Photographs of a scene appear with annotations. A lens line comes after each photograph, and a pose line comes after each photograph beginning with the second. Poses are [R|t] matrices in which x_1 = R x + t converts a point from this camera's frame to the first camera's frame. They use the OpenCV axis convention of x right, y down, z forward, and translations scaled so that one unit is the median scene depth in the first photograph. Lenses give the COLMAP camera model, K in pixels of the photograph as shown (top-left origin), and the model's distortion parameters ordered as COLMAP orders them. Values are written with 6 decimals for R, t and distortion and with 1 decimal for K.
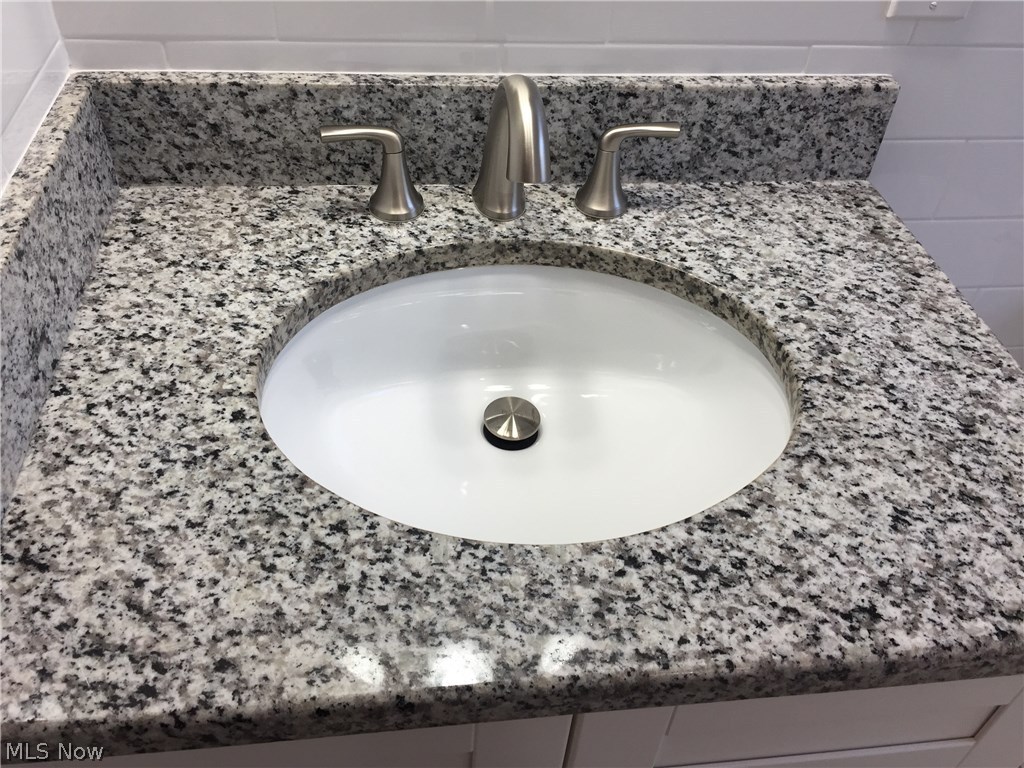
lens RADIAL K [[883.7, 0, 513.6], [0, 883.7, 369.3], [0, 0, 1]] dist [0.076781, -0.115588]
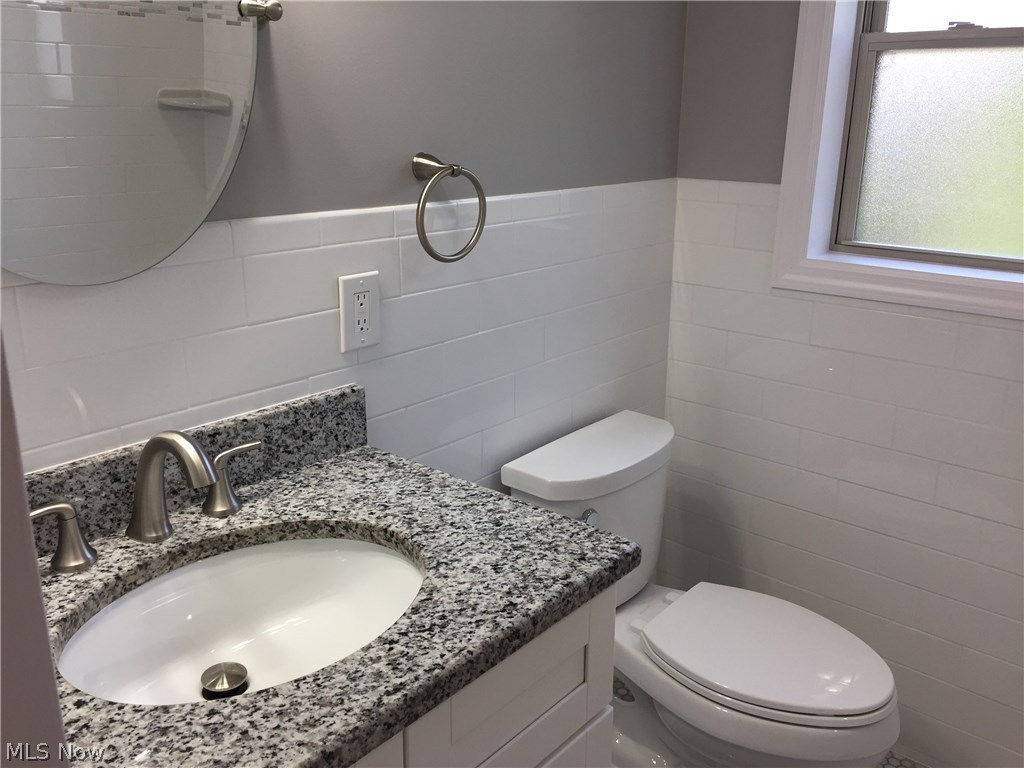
lens RADIAL K [[883.7, 0, 513.6], [0, 883.7, 369.3], [0, 0, 1]] dist [0.076781, -0.115588]
pose [[0.735684, -0.237150, 0.634452, -0.491209], [0.477904, 0.845524, -0.238111, 0.224139], [-0.479976, 0.478382, 0.735373, -0.448905]]
